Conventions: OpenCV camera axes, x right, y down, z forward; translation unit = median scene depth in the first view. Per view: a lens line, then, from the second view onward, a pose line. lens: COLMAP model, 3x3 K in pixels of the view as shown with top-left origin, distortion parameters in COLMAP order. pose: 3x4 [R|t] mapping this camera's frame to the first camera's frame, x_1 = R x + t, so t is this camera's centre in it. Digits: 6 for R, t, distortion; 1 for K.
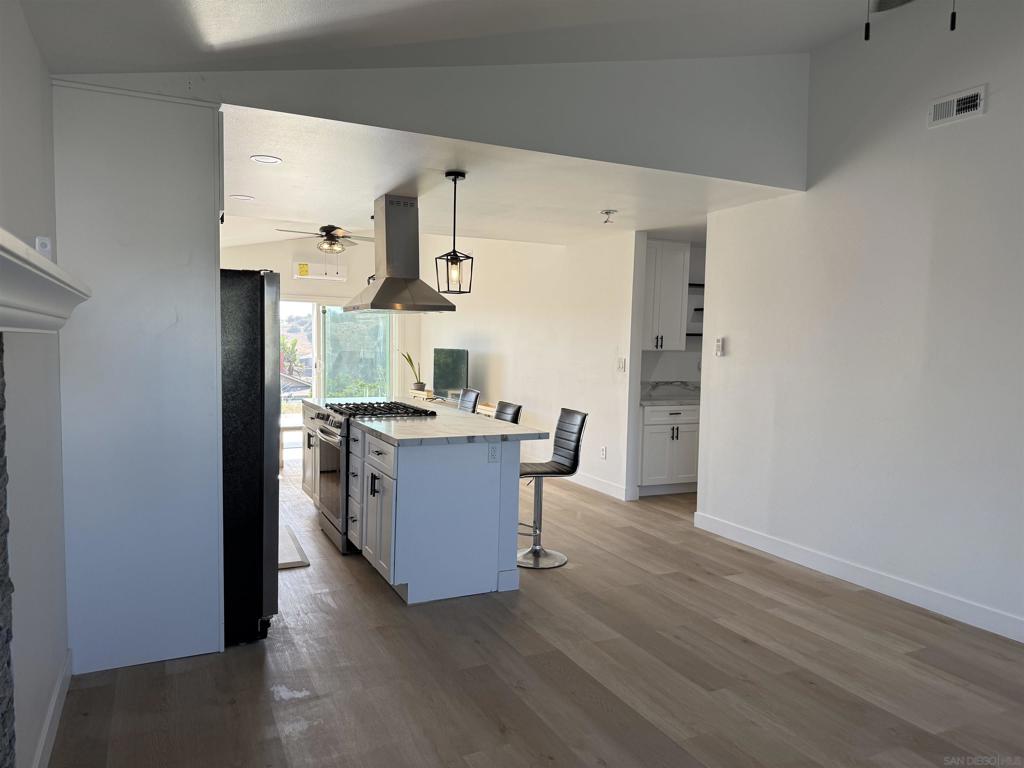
lens RADIAL K [[708.7, 0, 517.9], [0, 708.7, 392.3], [0, 0, 1]] dist [0.131795, -0.162824]
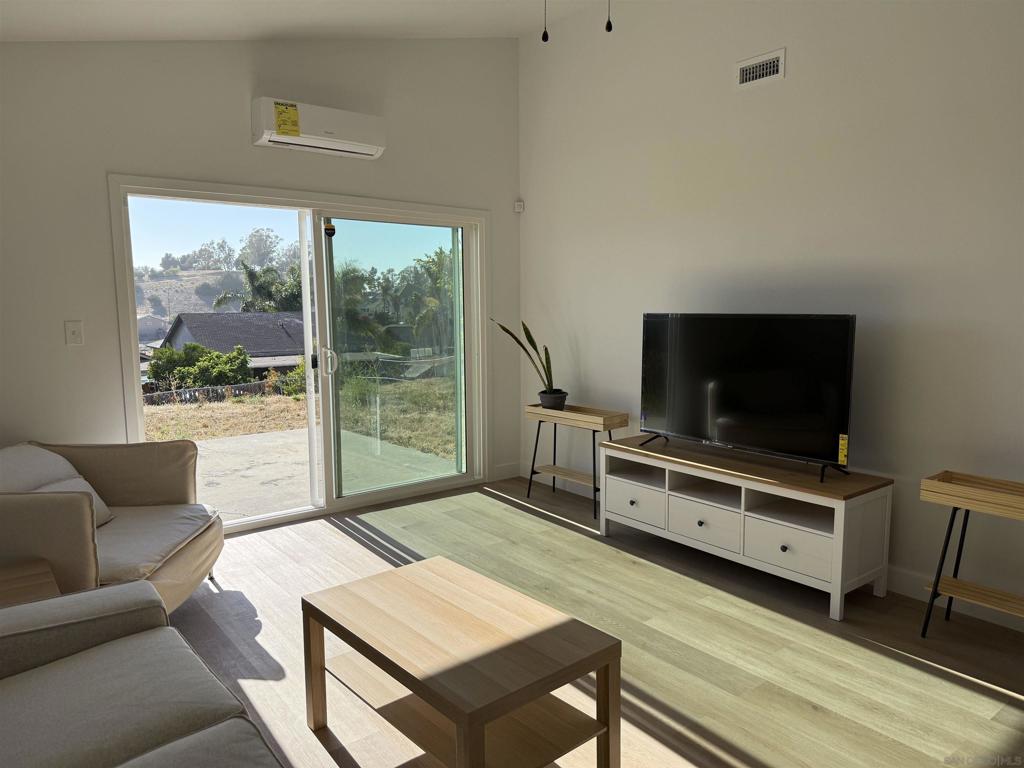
lens RADIAL K [[741.7, 0, 513.1], [0, 741.7, 405.6], [0, 0, 1]] dist [0.107911, -0.194814]
pose [[0.976910, -0.050452, 0.207607, -0.628160], [0.036567, 0.996863, 0.070186, -0.091844], [-0.210497, -0.060974, 0.975691, 1.310315]]
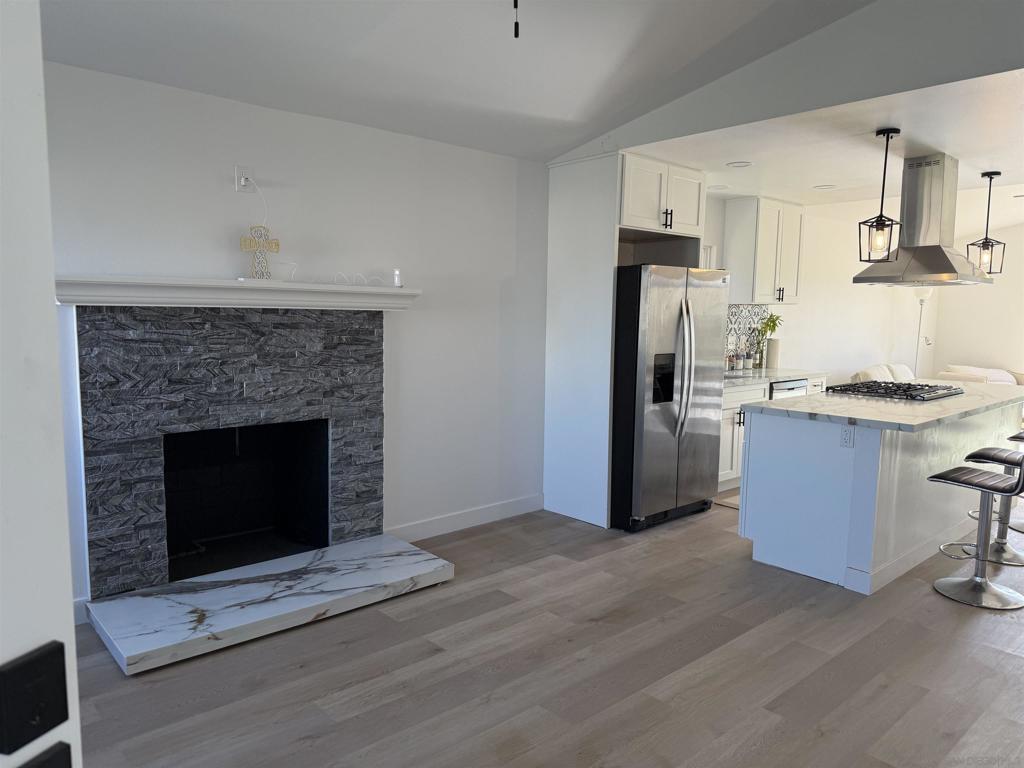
lens RADIAL K [[710.4, 0, 516.5], [0, 710.4, 384.9], [0, 0, 1]] dist [0.120883, -0.165870]
pose [[0.282115, 0.085156, -0.955594, 0.631186], [-0.074487, 0.994990, 0.066677, -0.009718], [0.956485, 0.052368, 0.287045, 0.278302]]
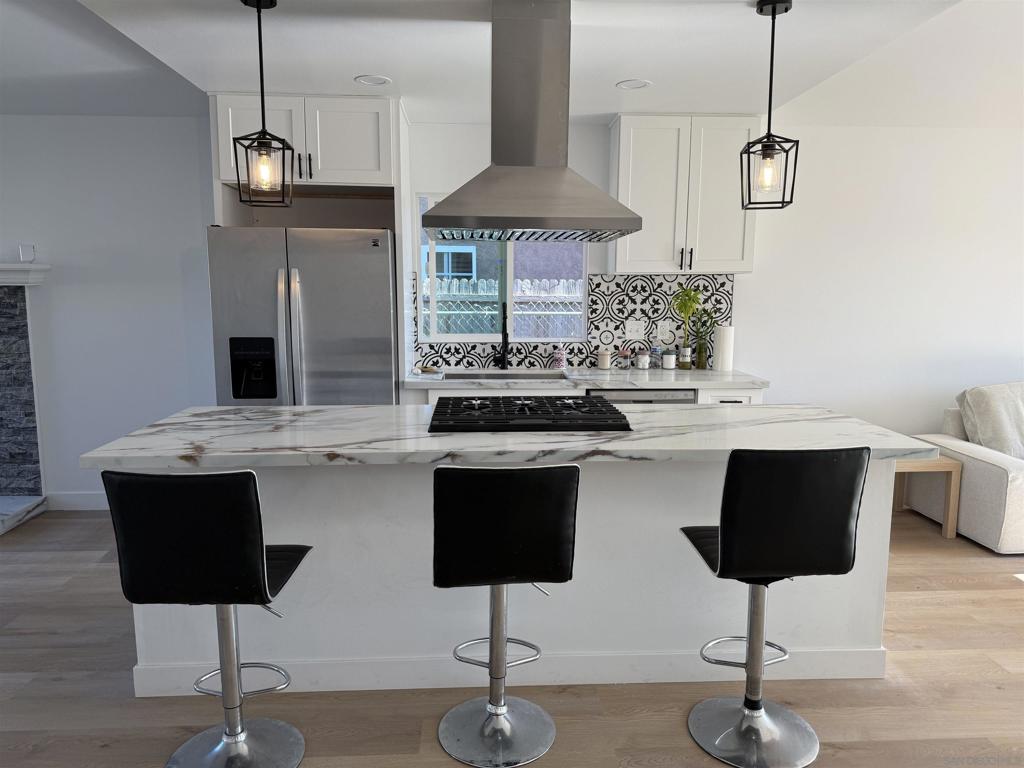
lens RADIAL K [[710.4, 0, 516.5], [0, 710.4, 384.9], [0, 0, 1]] dist [0.120883, -0.165870]
pose [[-0.387735, 0.107253, -0.915510, 0.361016], [-0.075144, 0.986224, 0.147362, -0.089890], [0.918703, 0.125933, -0.374335, 1.333193]]
